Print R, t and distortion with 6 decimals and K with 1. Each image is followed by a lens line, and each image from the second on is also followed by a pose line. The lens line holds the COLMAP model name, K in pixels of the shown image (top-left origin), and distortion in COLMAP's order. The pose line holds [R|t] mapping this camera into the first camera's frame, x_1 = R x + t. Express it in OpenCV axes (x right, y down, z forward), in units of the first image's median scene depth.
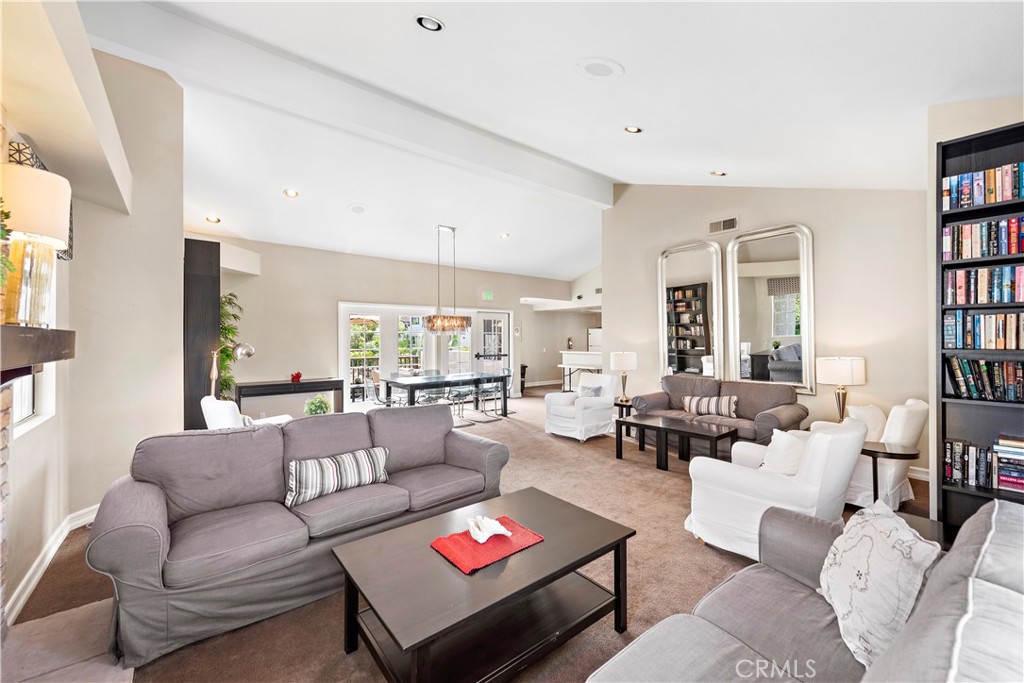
lens RADIAL K [[399.7, 0, 514.9], [0, 399.7, 338.6], [0, 0, 1]] dist [0.000520, 0.000006]
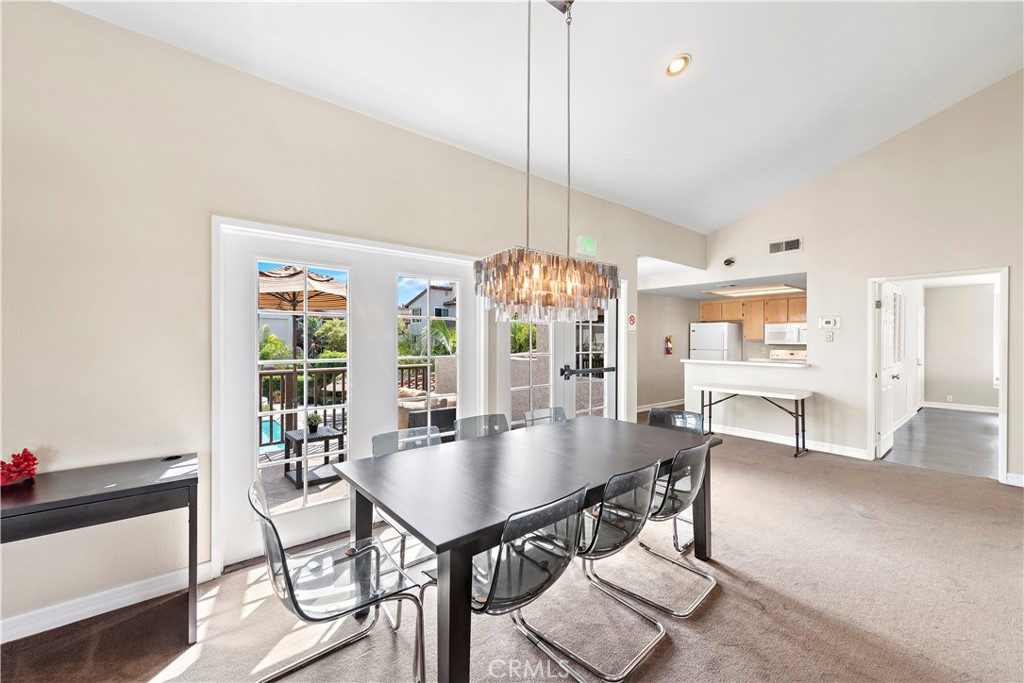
lens RADIAL K [[399.7, 0, 508.6], [0, 399.7, 345.3], [0, 0, 1]] dist [0.000520, 0.000006]
pose [[0.999835, 0.010593, -0.014772, -0.144398], [-0.010305, 0.999757, 0.019472, 0.002857], [0.014975, -0.019316, 0.999701, 0.496506]]
